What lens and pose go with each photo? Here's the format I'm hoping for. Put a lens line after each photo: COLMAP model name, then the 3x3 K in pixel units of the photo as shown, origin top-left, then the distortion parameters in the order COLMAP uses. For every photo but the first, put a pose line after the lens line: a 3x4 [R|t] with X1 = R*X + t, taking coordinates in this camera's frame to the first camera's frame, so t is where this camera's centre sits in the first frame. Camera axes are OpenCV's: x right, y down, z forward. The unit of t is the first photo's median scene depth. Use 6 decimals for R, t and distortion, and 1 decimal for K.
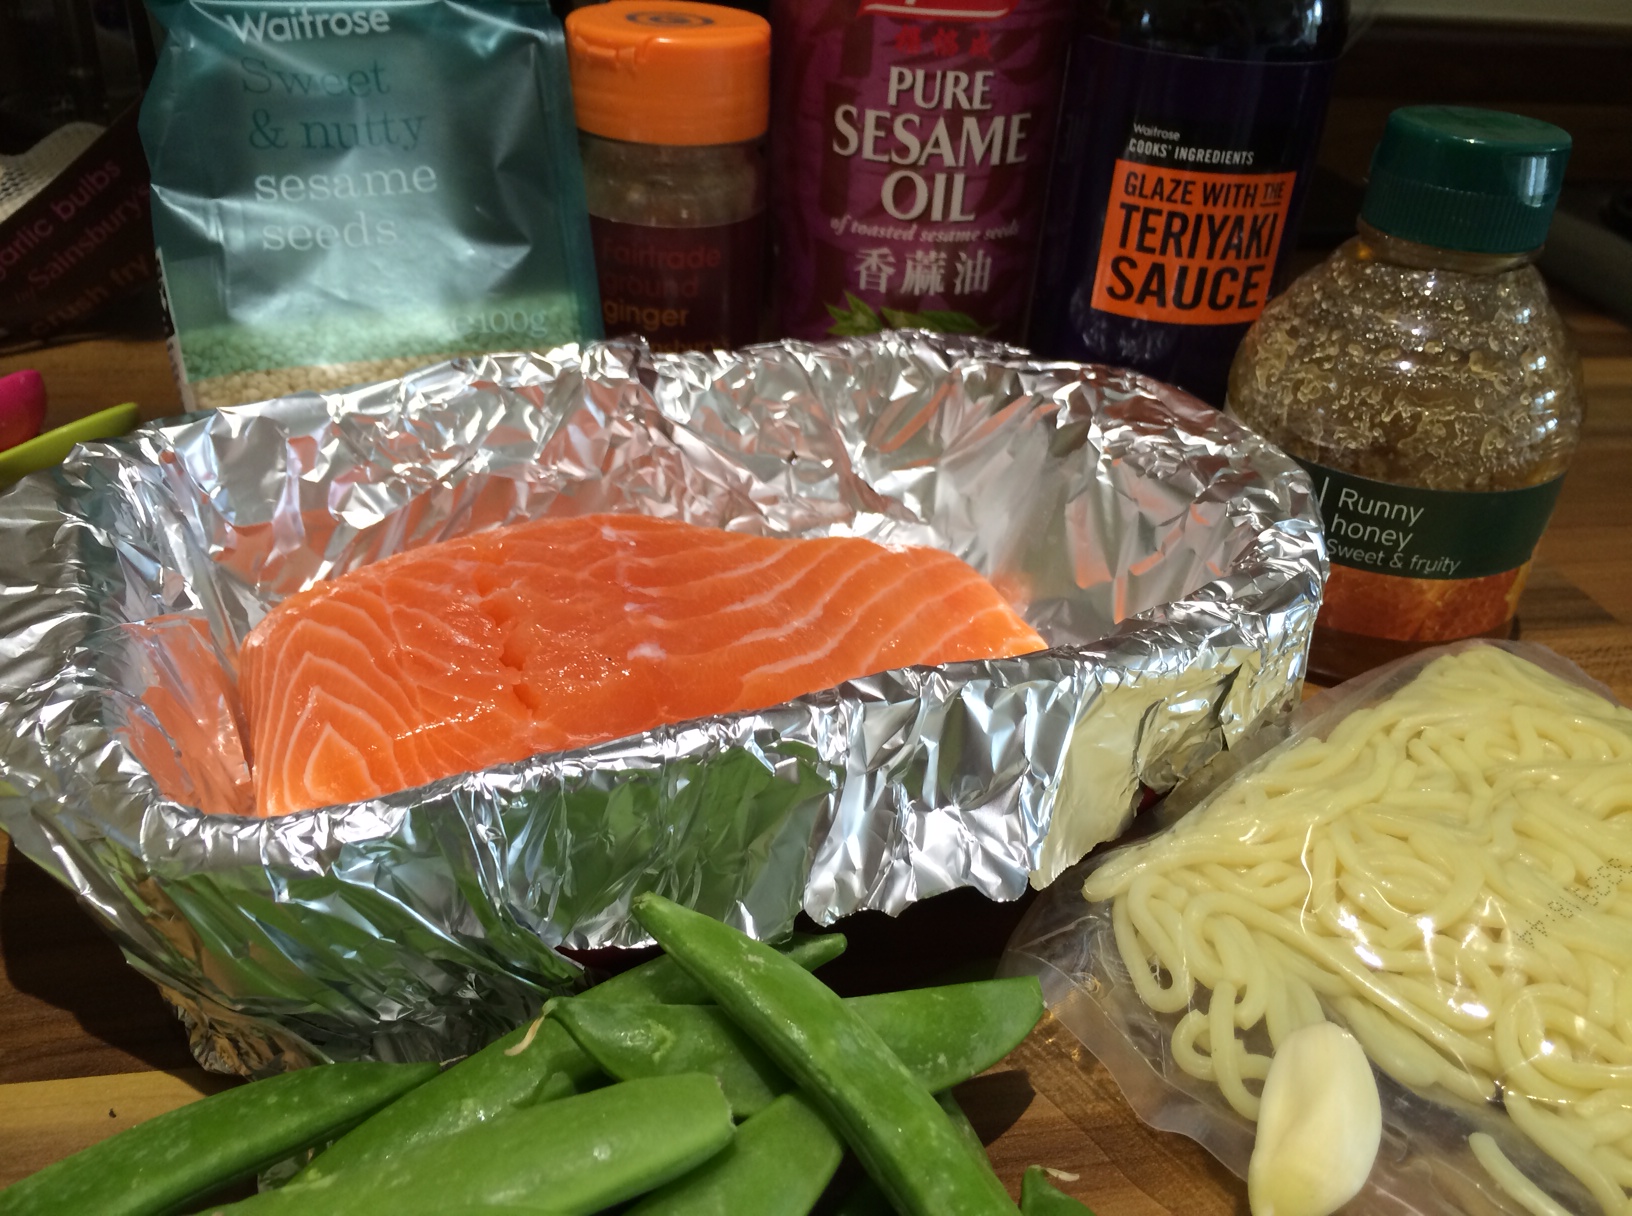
lens RADIAL K [[1423.3, 0, 816.0], [0, 1423.3, 608.0], [0, 0, 1]] dist [-0.001541, -0.003771]
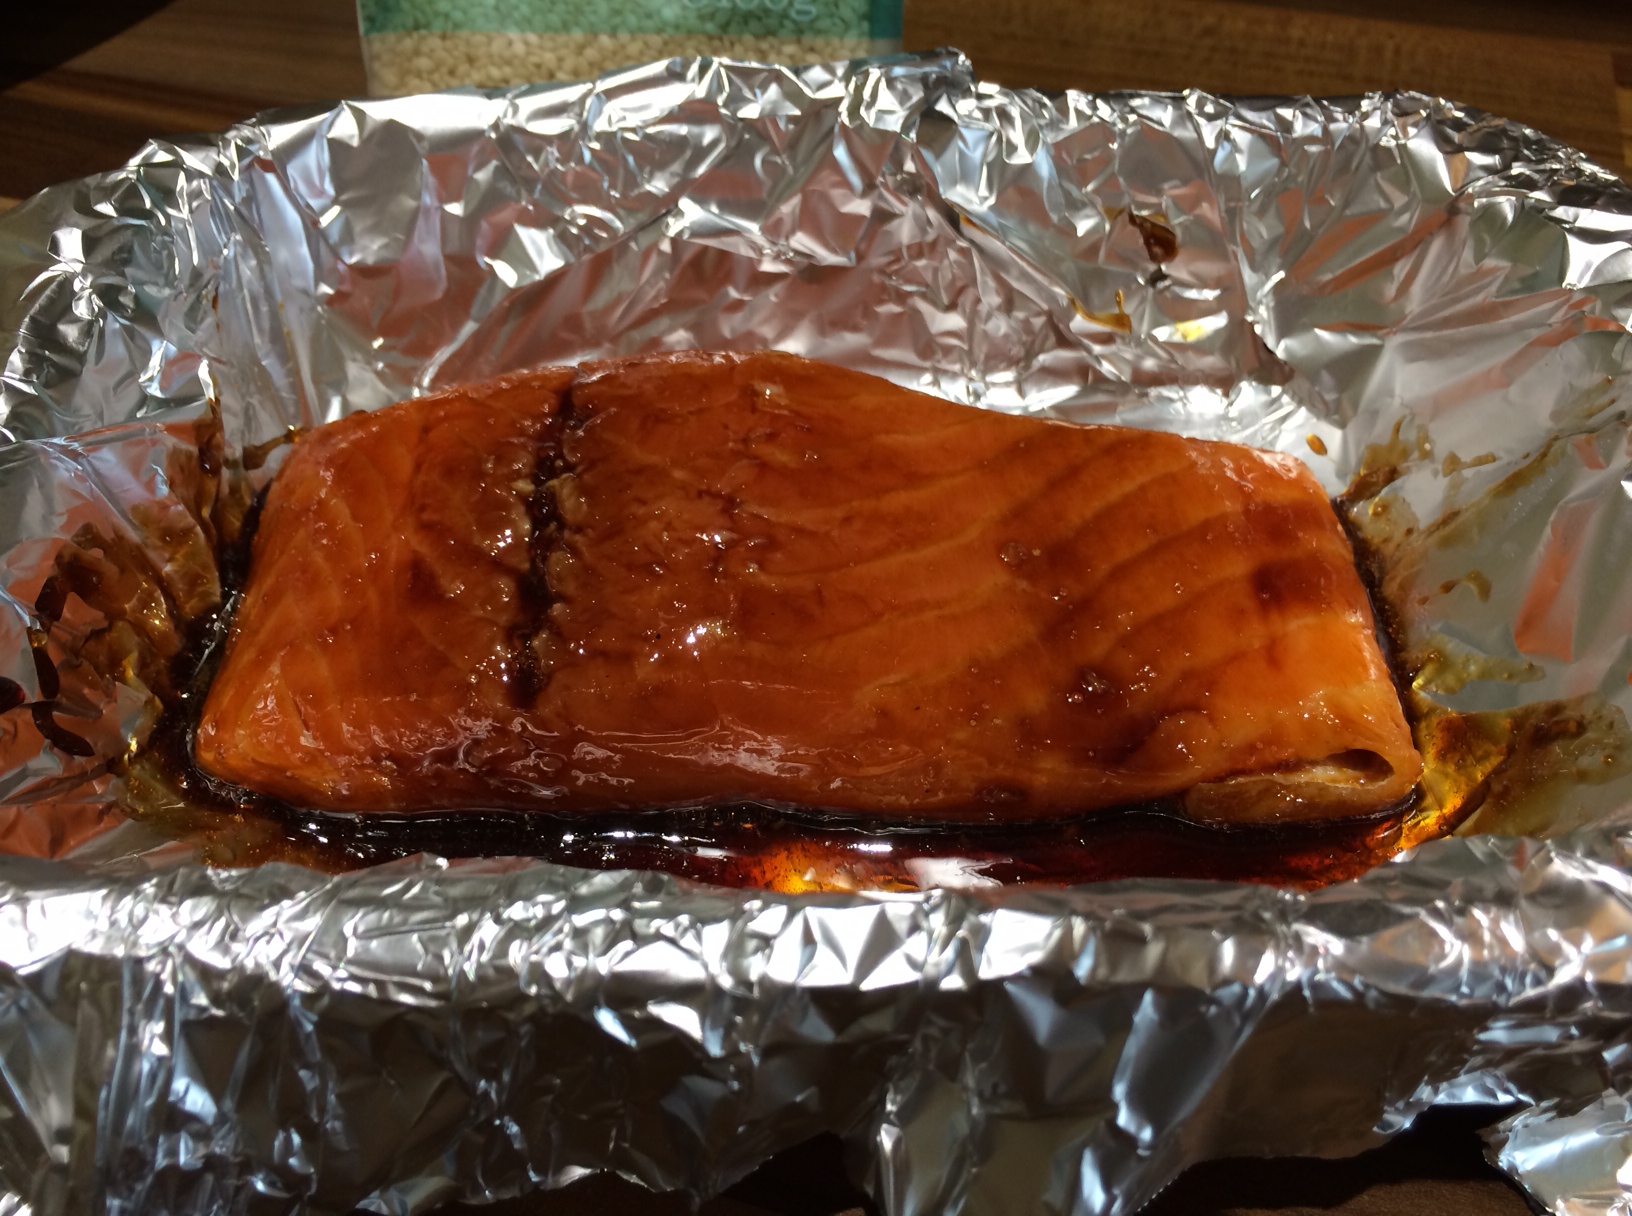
lens RADIAL K [[1423.3, 0, 816.0], [0, 1423.3, 608.0], [0, 0, 1]] dist [-0.001541, -0.003771]
pose [[0.890310, 0.298899, -0.343522, 0.119248], [-0.168224, 0.916937, 0.361838, -0.187609], [0.423141, -0.264360, 0.866640, 0.359223]]
